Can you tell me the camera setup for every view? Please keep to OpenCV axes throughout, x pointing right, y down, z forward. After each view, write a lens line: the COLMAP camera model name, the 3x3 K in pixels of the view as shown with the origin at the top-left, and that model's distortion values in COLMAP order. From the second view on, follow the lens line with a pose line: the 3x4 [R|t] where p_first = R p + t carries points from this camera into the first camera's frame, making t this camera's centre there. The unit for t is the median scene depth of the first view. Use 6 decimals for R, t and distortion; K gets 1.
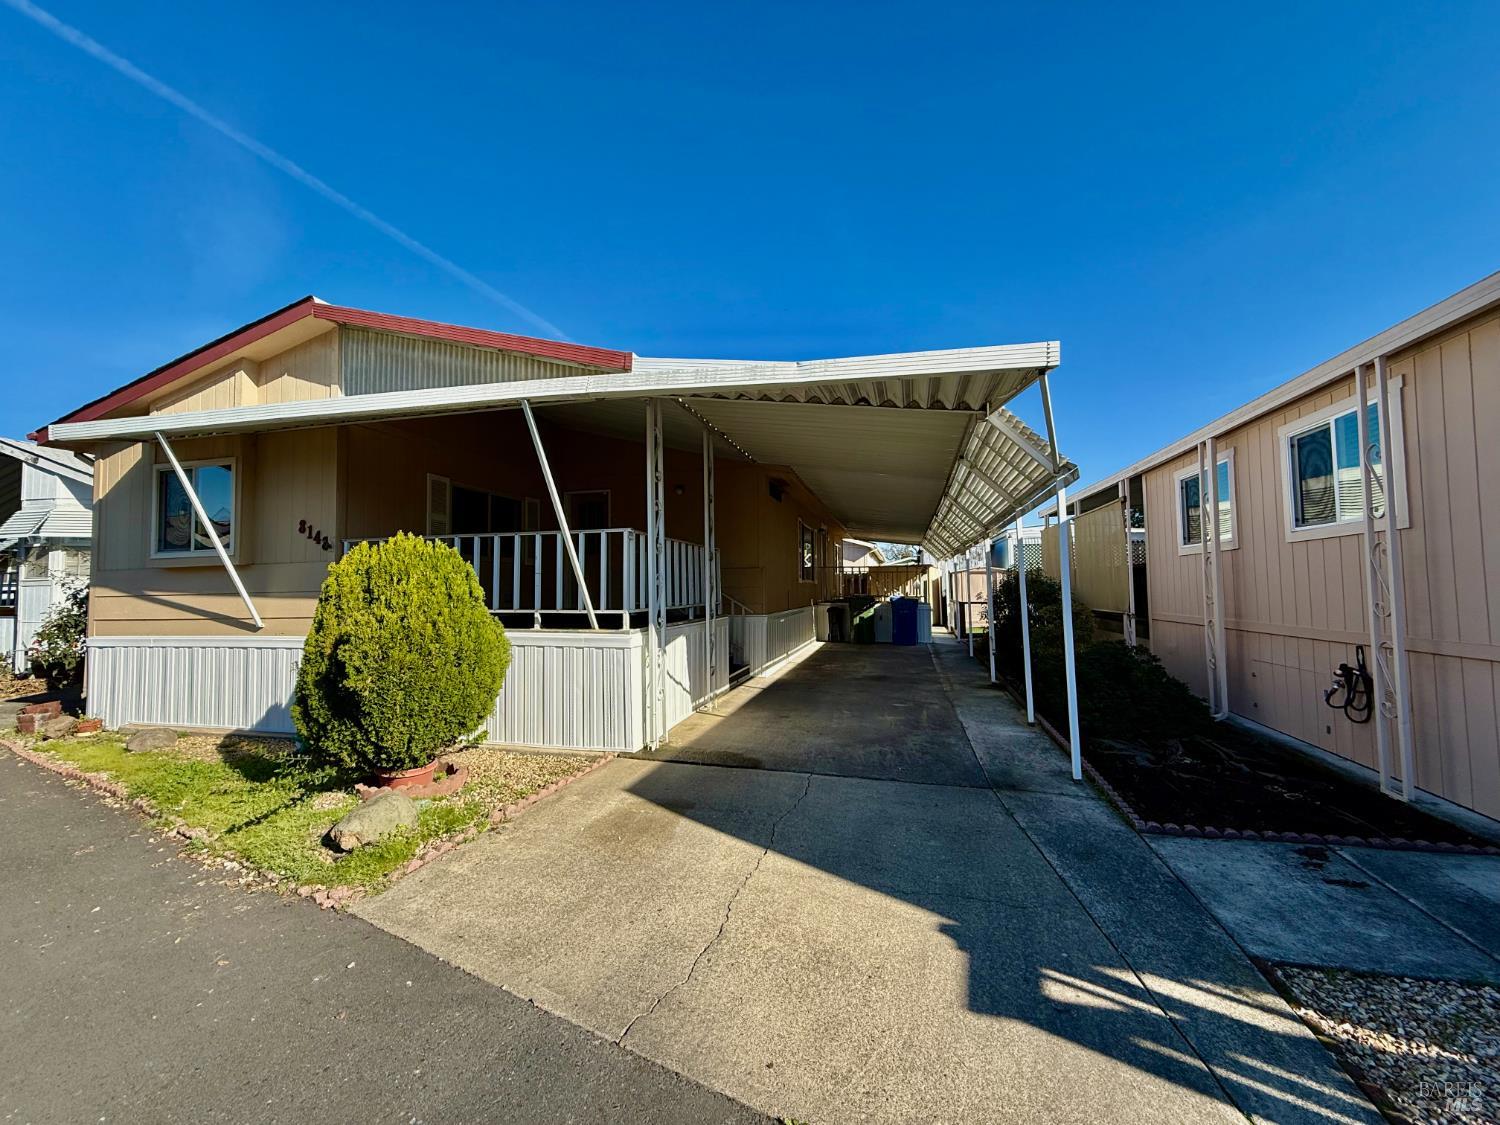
lens RADIAL K [[594.3, 0, 751.8], [0, 594.3, 561.3], [0, 0, 1]] dist [0.000618, -0.000161]
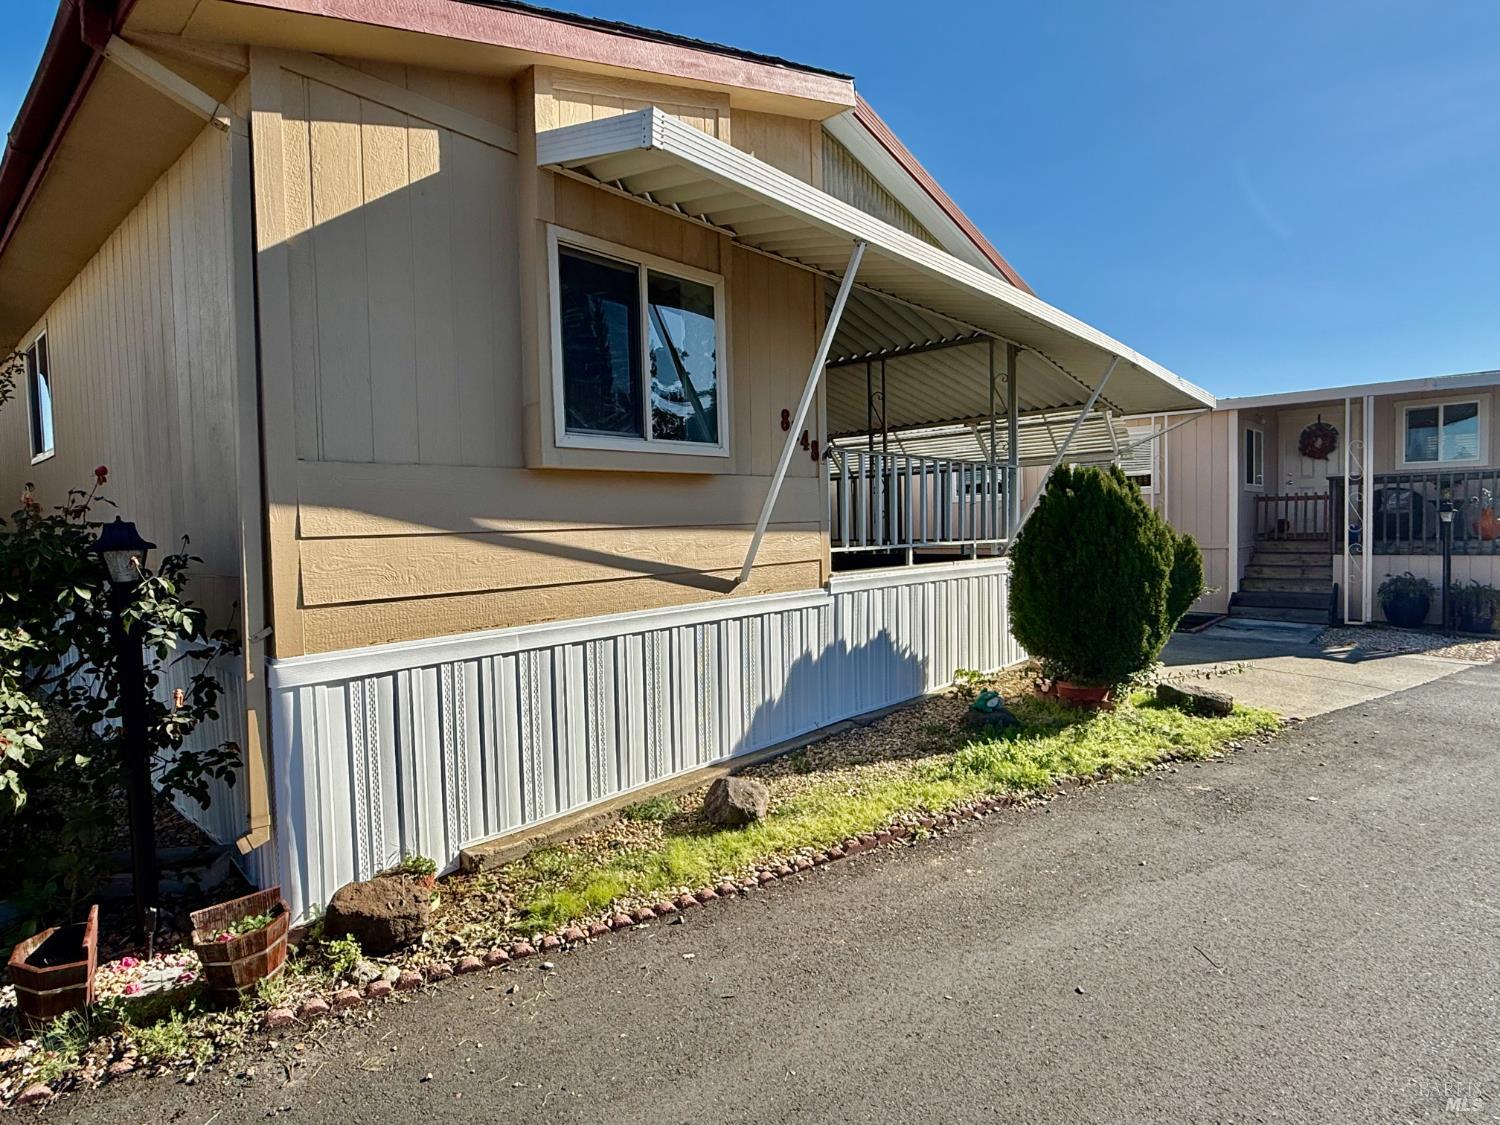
lens RADIAL K [[814.1, 0, 749.7], [0, 814.1, 560.7], [0, 0, 1]] dist [-0.001427, -0.000124]
pose [[0.449992, -0.031692, 0.892470, -1.514055], [-0.015125, 0.998956, 0.043100, 0.053290], [-0.892904, -0.032894, 0.449043, 0.619092]]
